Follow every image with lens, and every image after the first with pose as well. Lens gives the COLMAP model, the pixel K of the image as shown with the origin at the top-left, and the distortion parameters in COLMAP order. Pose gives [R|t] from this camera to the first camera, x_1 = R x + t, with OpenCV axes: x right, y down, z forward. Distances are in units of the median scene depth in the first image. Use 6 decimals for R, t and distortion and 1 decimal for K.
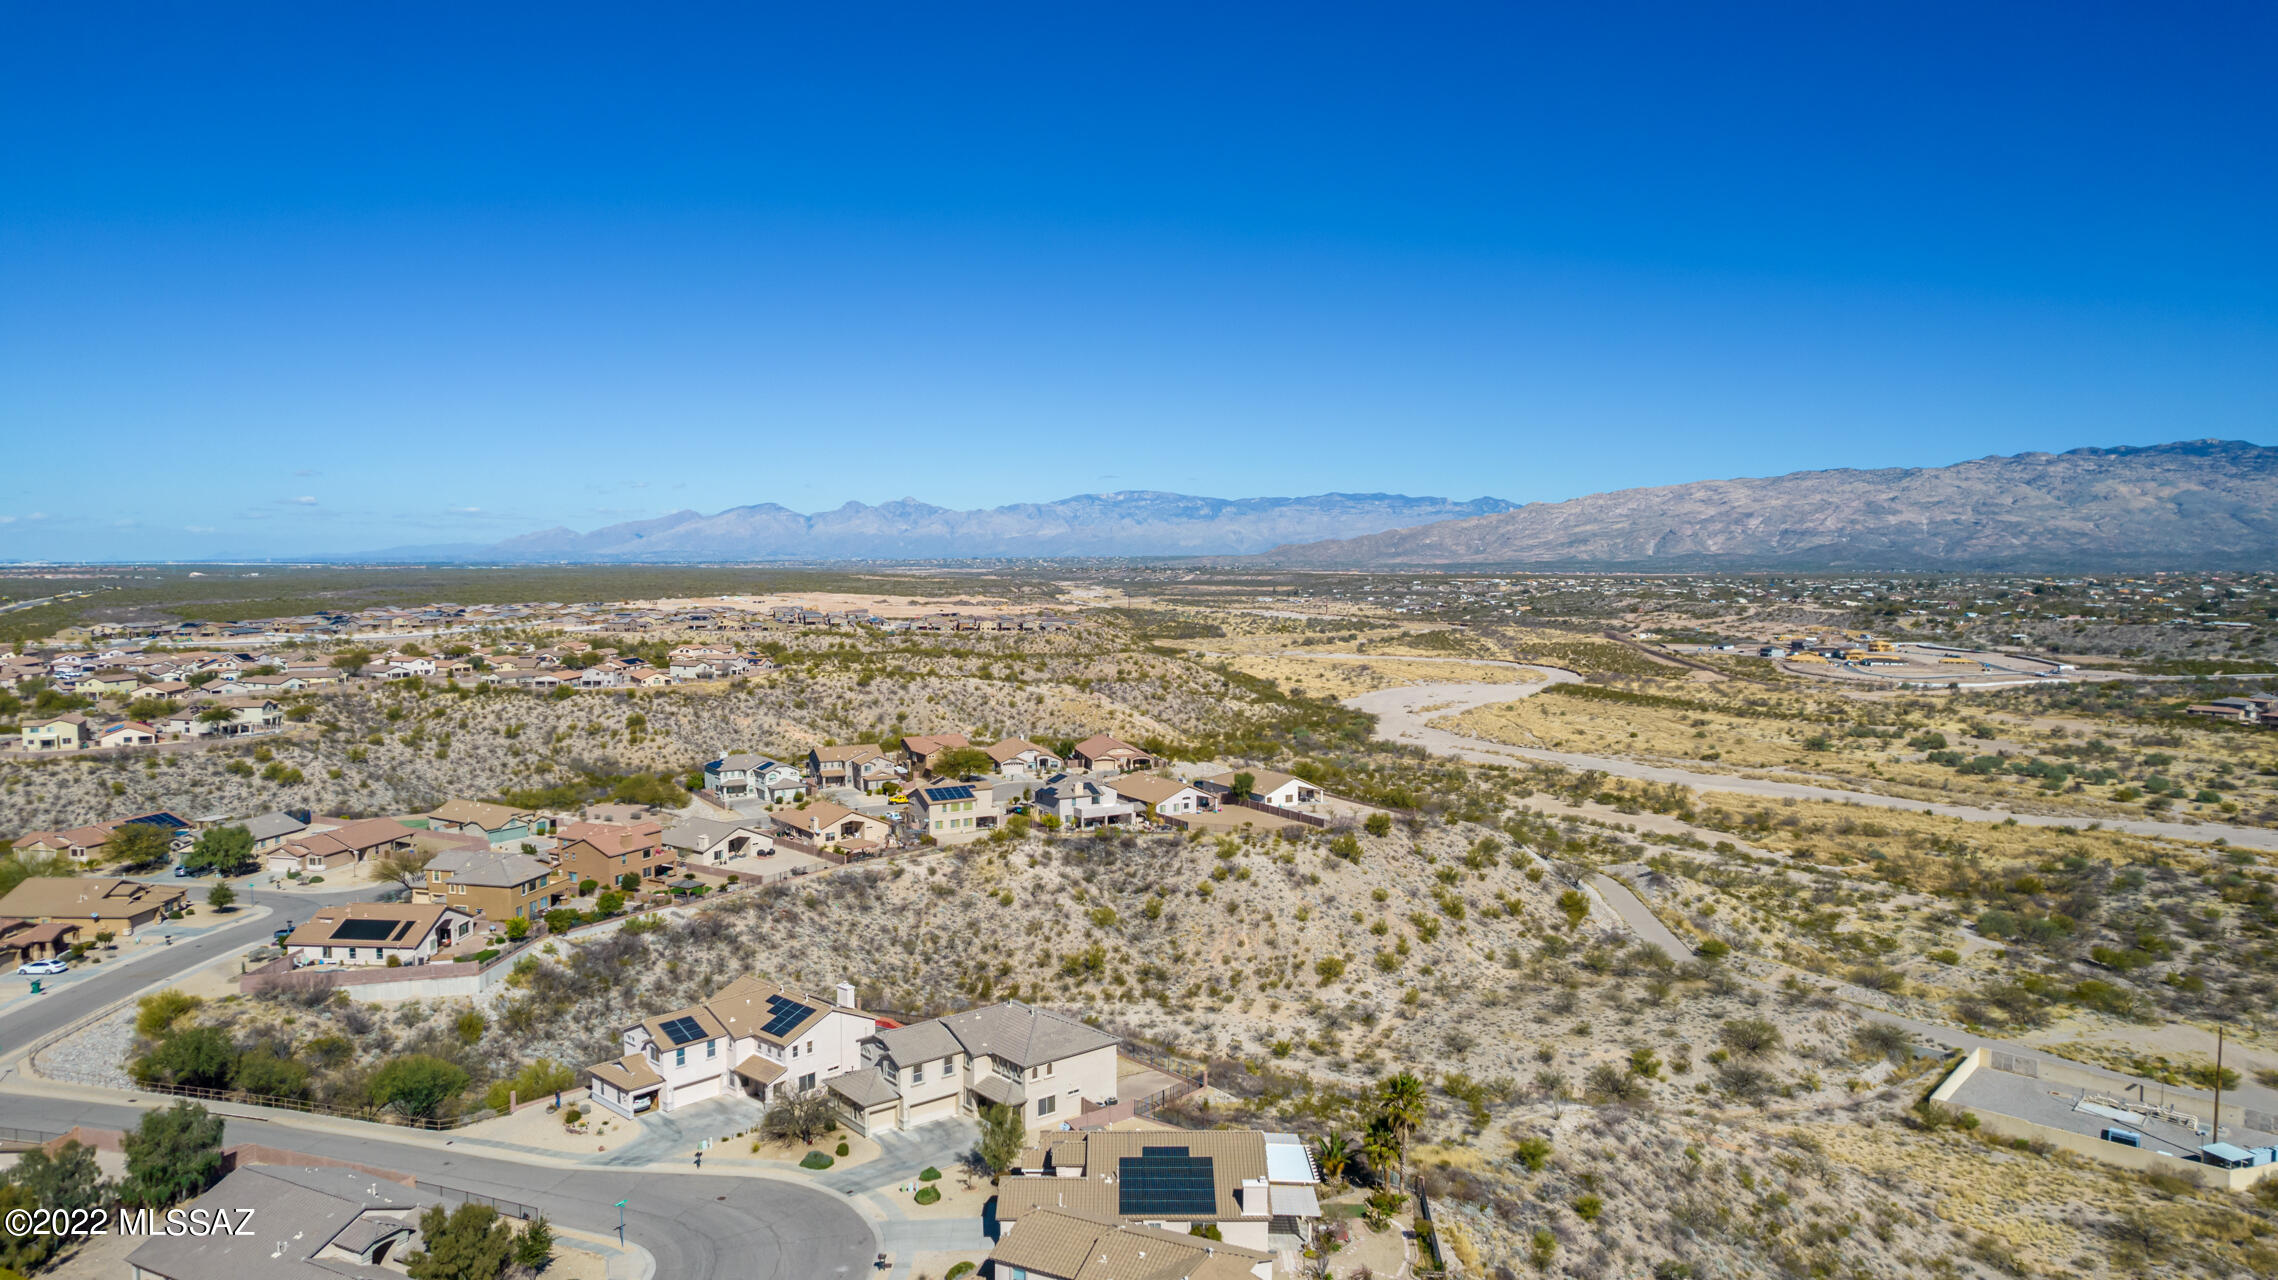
lens RADIAL K [[1456.4, 0, 1131.2], [0, 1456.4, 643.4], [0, 0, 1]] dist [-0.067695, 0.064155]
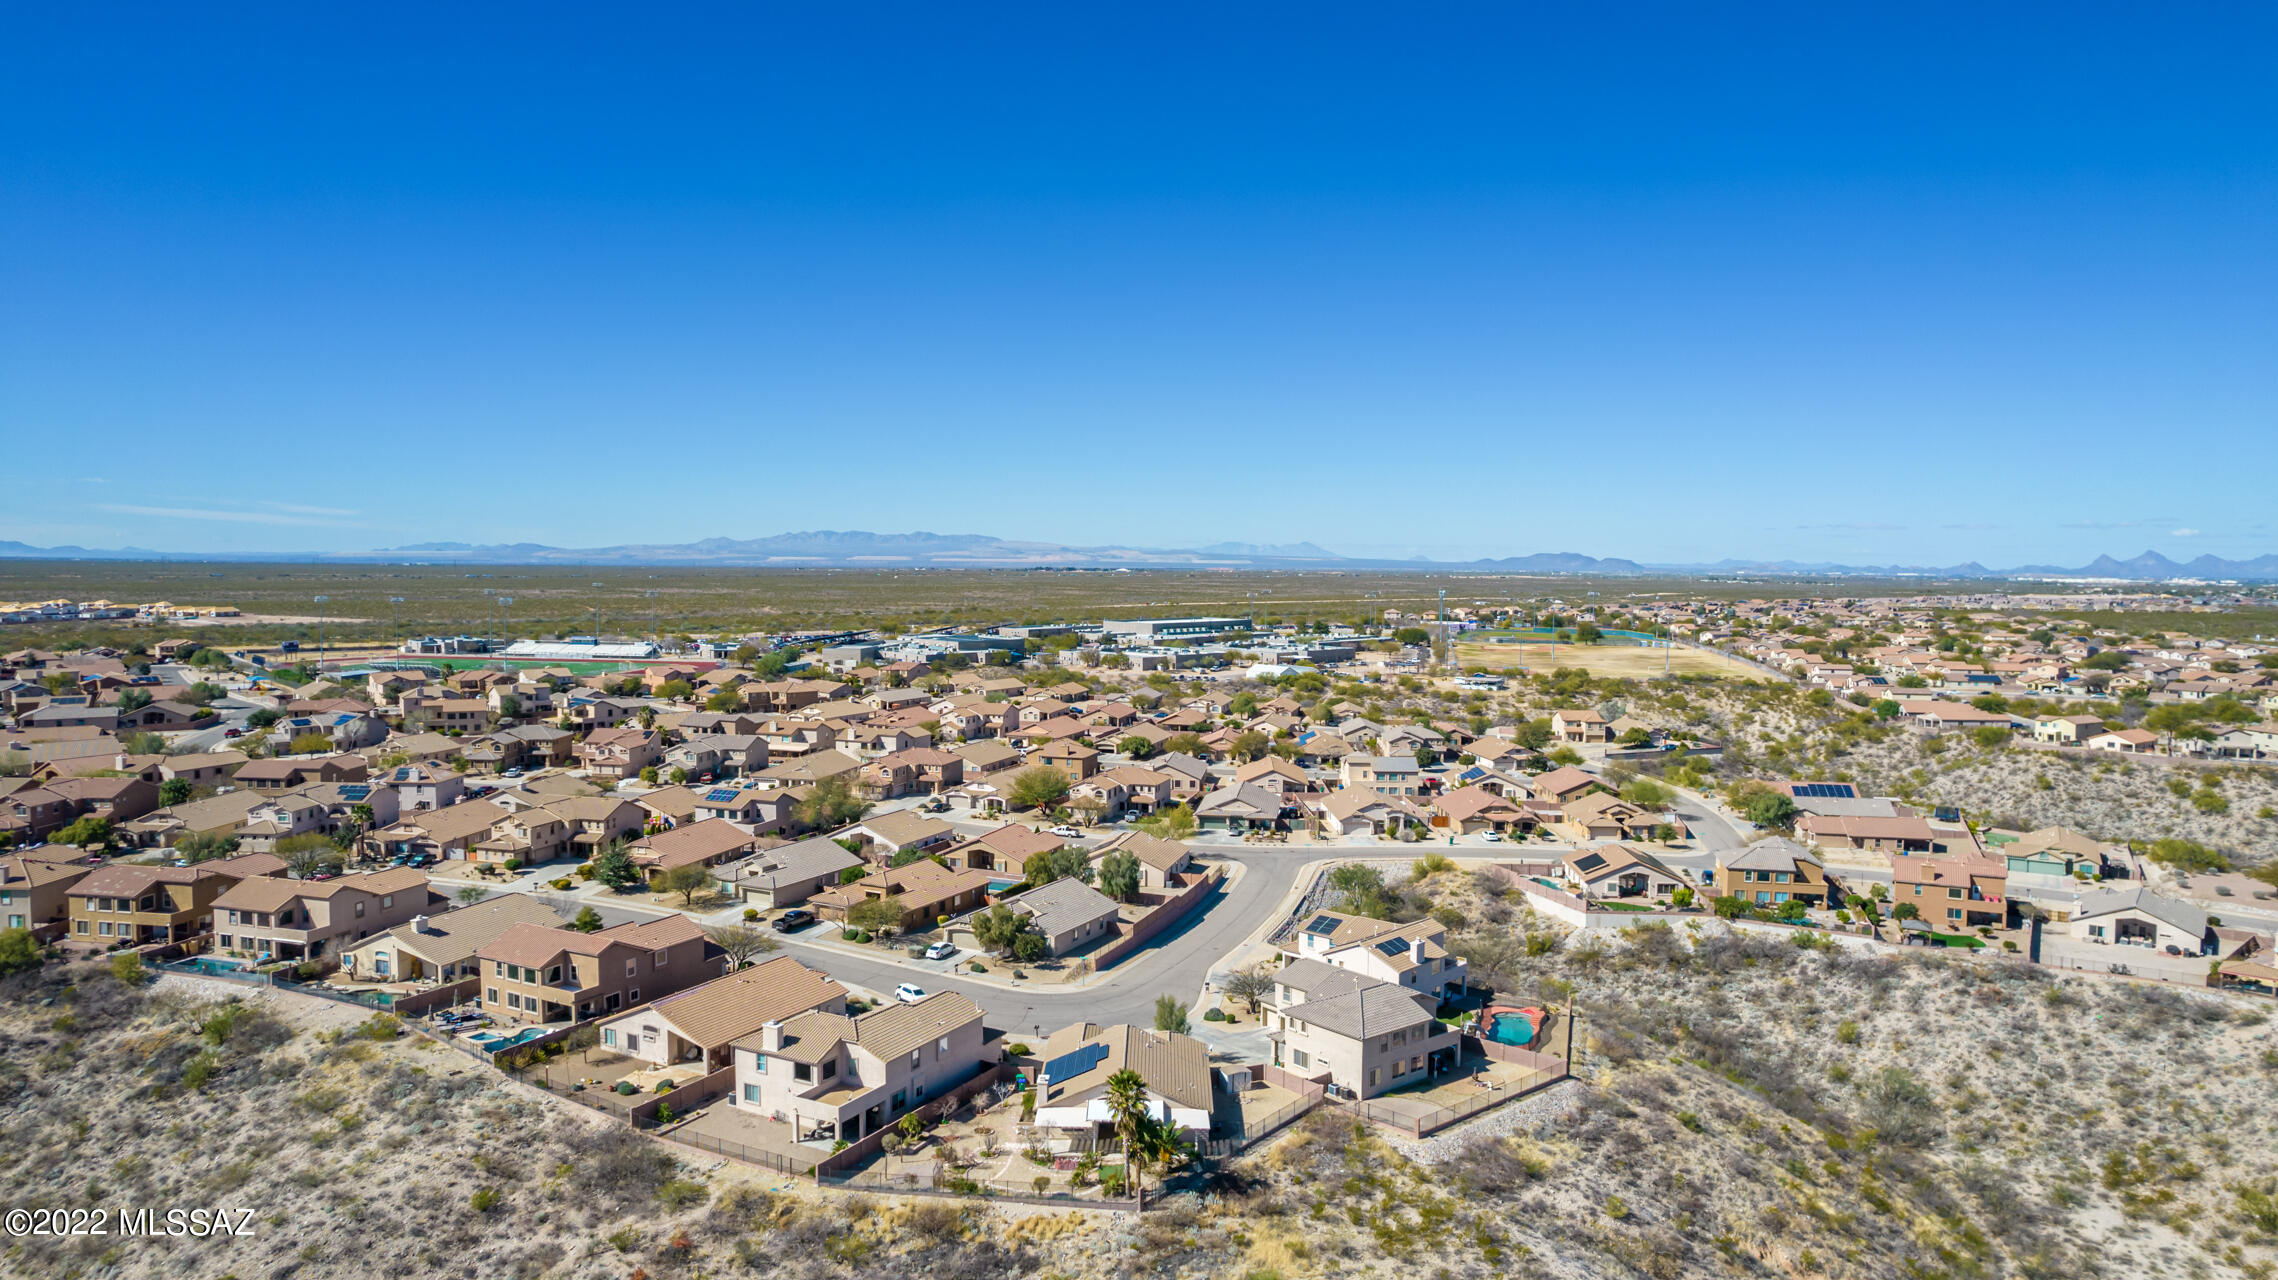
lens RADIAL K [[1462.9, 0, 1133.0], [0, 1462.9, 637.8], [0, 0, 1]] dist [-0.076149, 0.066245]
pose [[-0.026272, 0.054810, -0.998151, 0.465863], [-0.071194, 0.995858, 0.056558, -0.024450], [0.997116, 0.072549, -0.022262, 0.392803]]
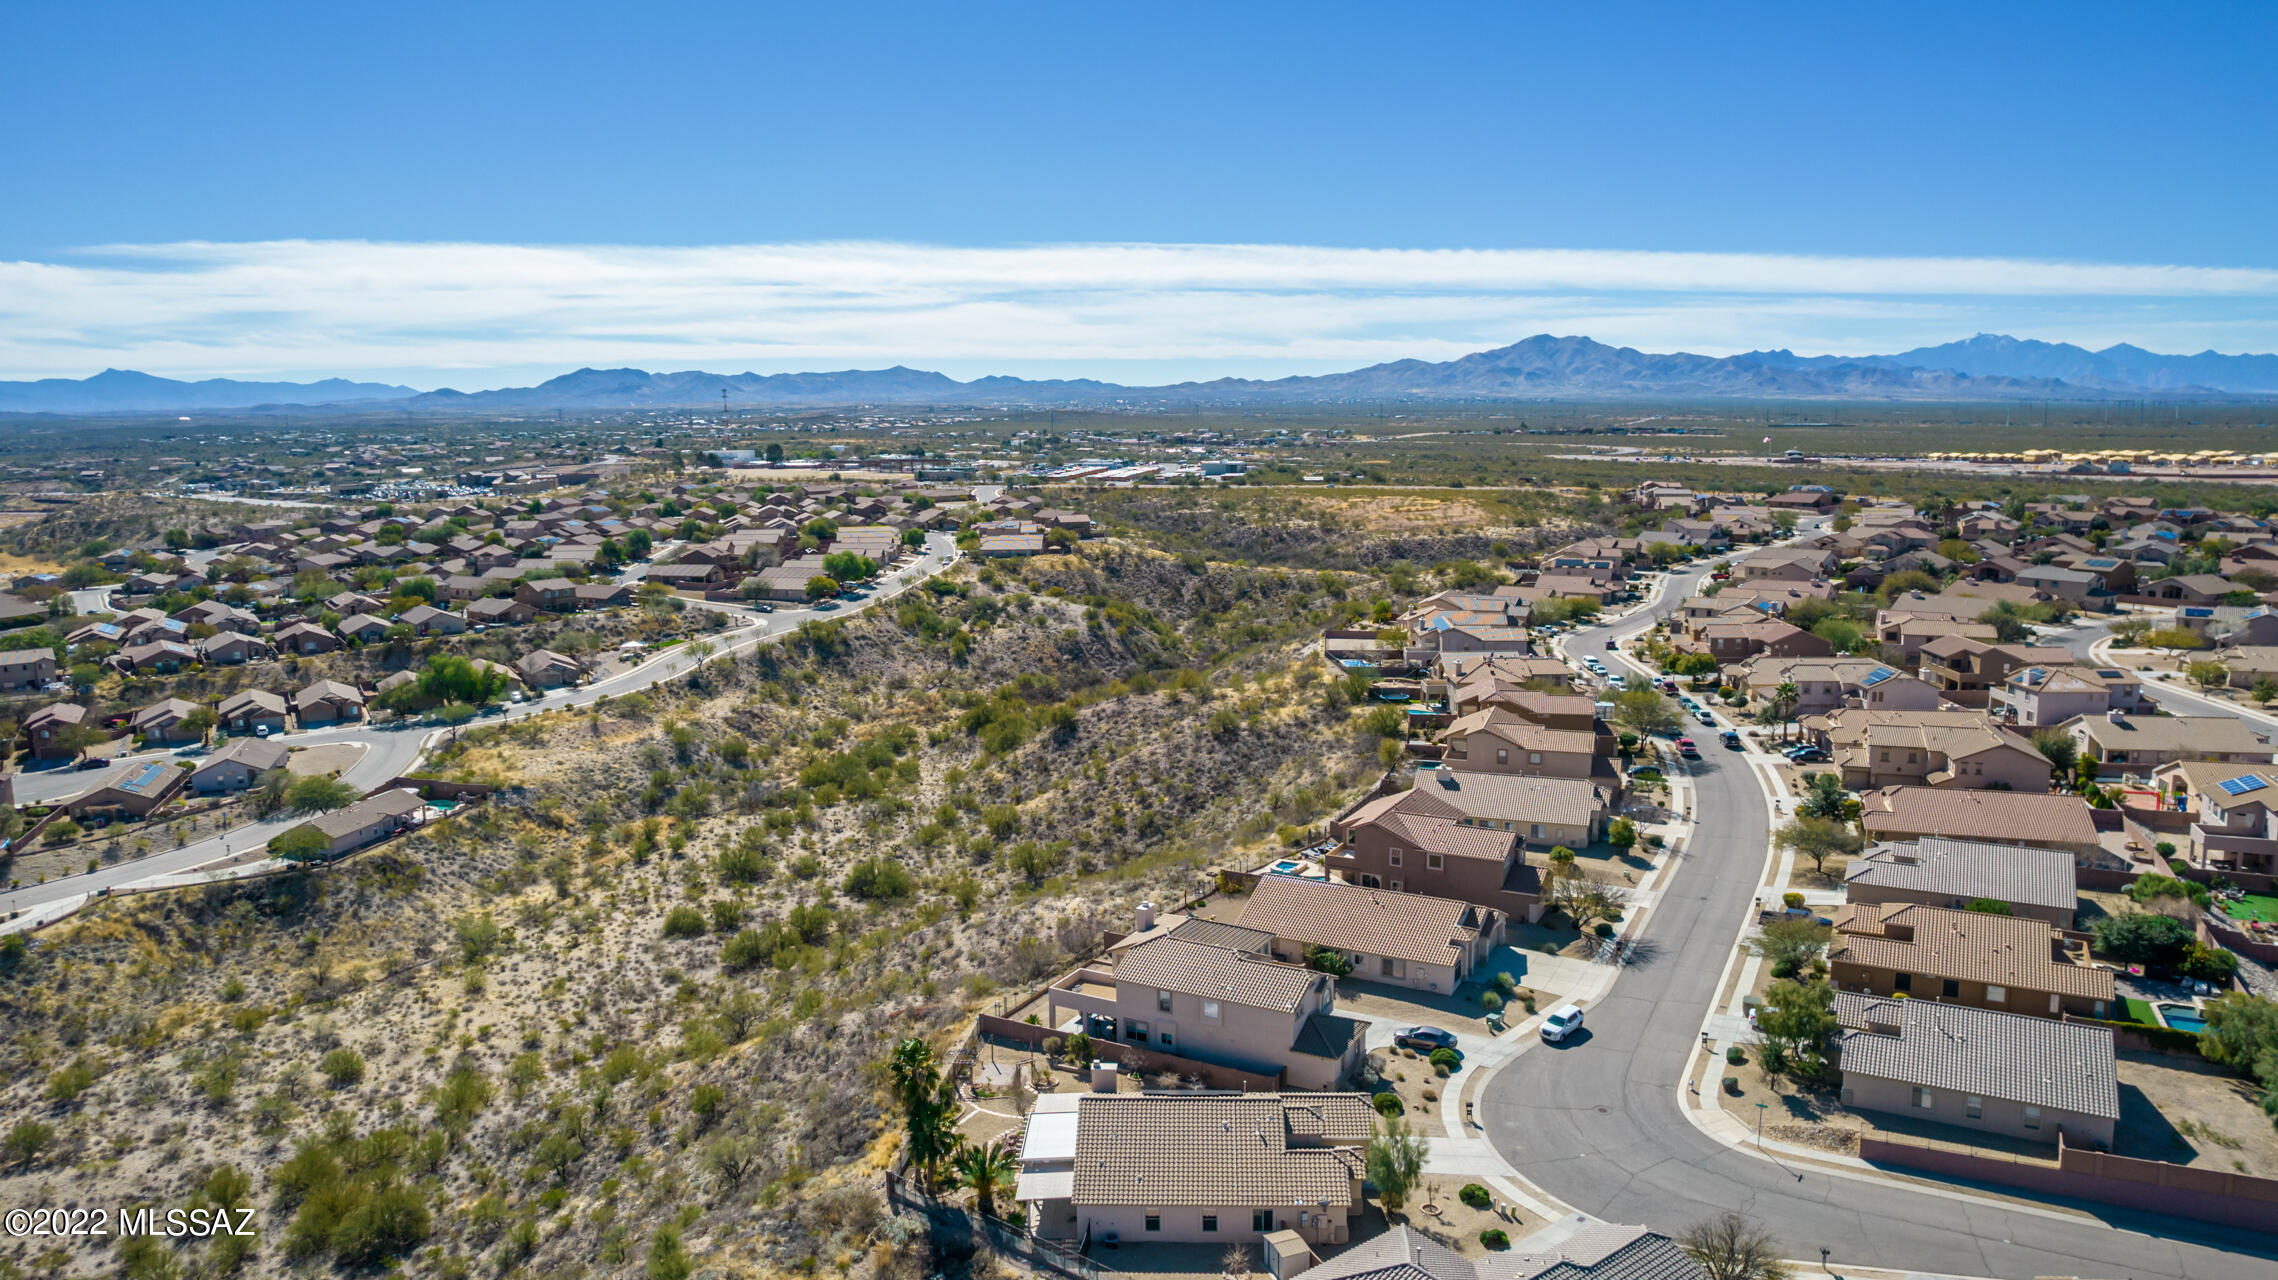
lens RADIAL K [[1520.6, 0, 1139.0], [0, 1520.6, 640.0], [0, 0, 1]] dist [-0.083365, 0.077288]
pose [[-0.999055, 0.001777, 0.043429, 0.005731], [0.011094, 0.976497, 0.215245, -0.048209], [-0.042026, 0.215523, -0.975594, 0.709124]]
